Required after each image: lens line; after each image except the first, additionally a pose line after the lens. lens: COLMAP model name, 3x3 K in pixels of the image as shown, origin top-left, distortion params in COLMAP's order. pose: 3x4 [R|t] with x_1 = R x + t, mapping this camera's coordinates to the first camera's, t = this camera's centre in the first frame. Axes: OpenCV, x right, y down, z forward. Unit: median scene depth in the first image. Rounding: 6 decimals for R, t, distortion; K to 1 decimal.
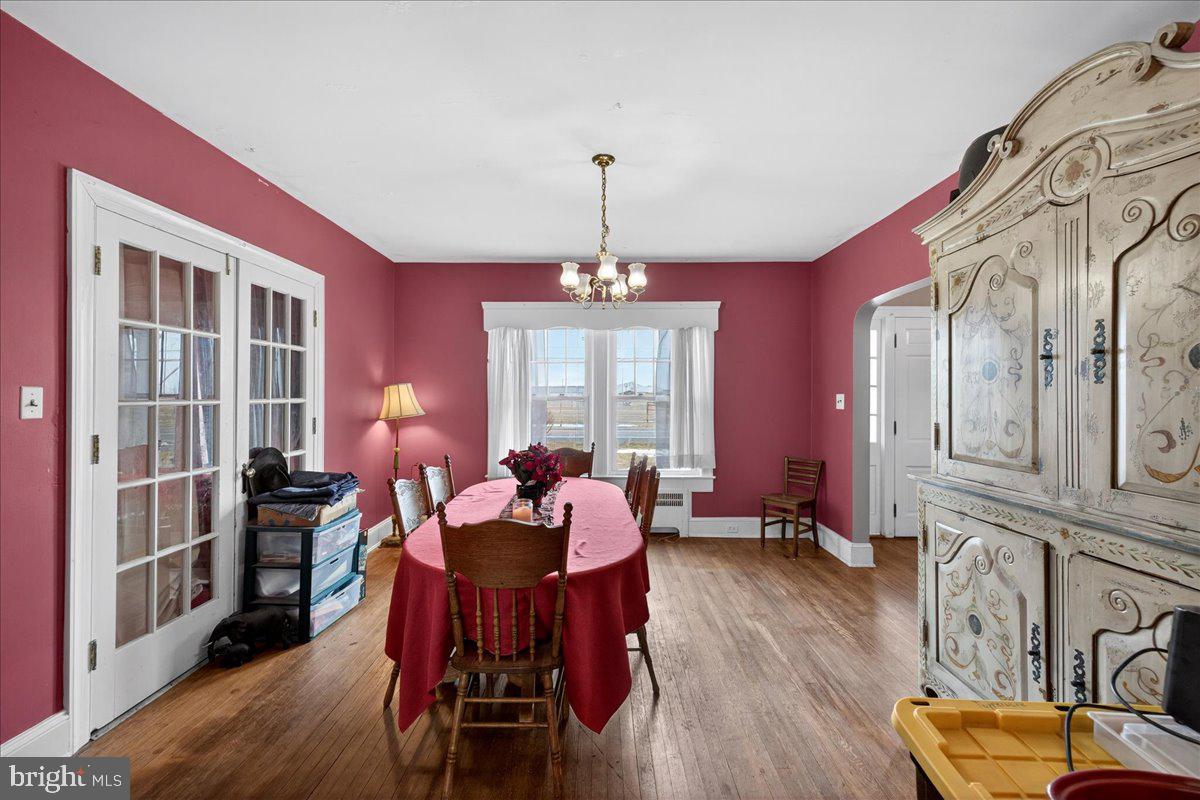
lens RADIAL K [[496.3, 0, 600.0], [0, 496.3, 400.0], [0, 0, 1]] dist [-0.000055, 0.000170]
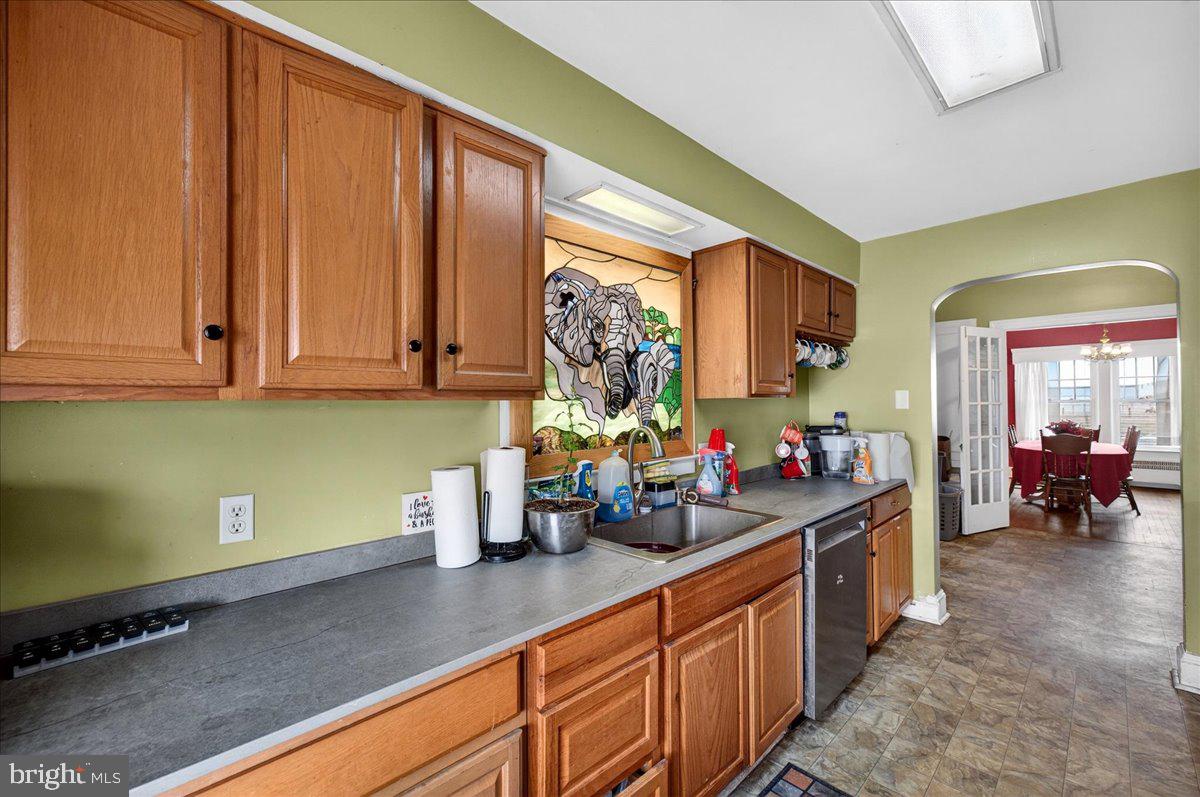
lens RADIAL K [[496.3, 0, 600.0], [0, 496.3, 398.5], [0, 0, 1]] dist [-0.000055, 0.000170]
pose [[0.700610, -0.018550, -0.713303, 0.001854], [0.007384, 0.999797, -0.018748, 0.009626], [0.713506, 0.007868, 0.700605, -1.396107]]
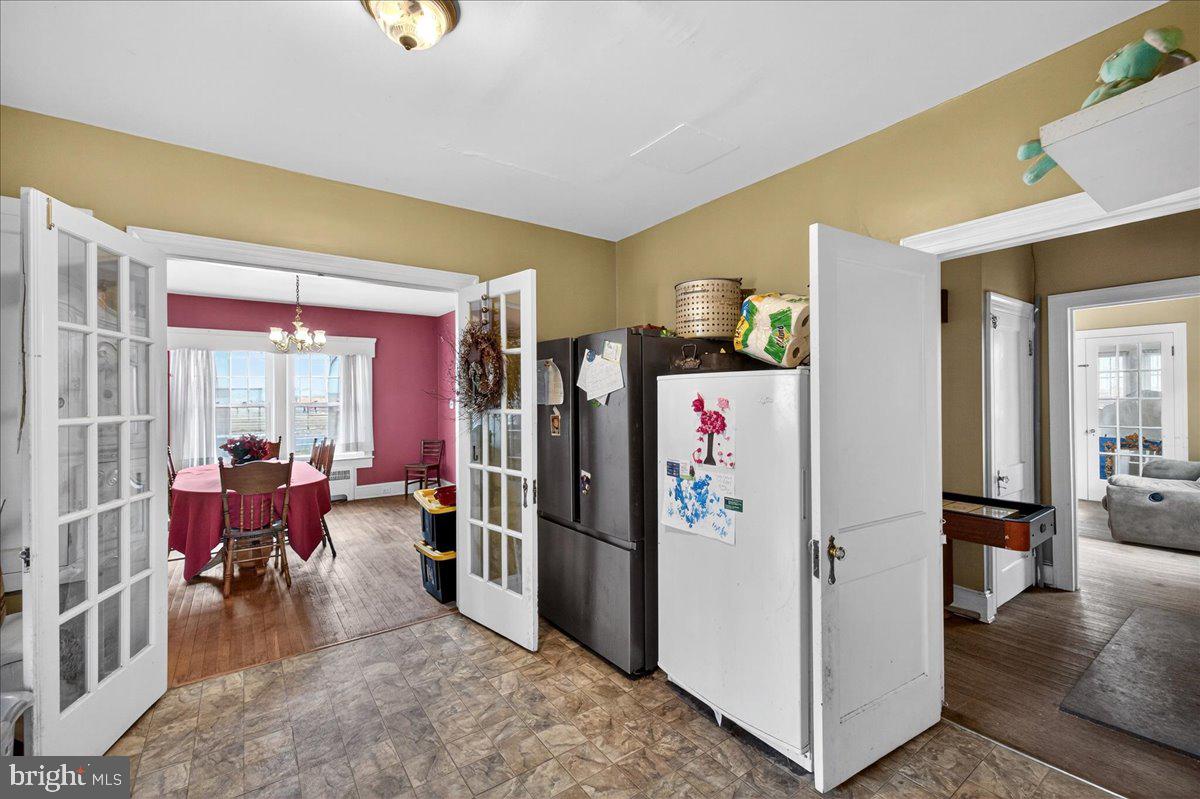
lens RADIAL K [[496.3, 0, 600.0], [0, 496.3, 399.5], [0, 0, 1]] dist [-0.000055, 0.000170]
pose [[0.808192, -0.006227, 0.588886, -0.096130], [0.009190, 0.999956, -0.002039, -0.006160], [-0.588847, 0.007059, 0.808214, -0.613851]]
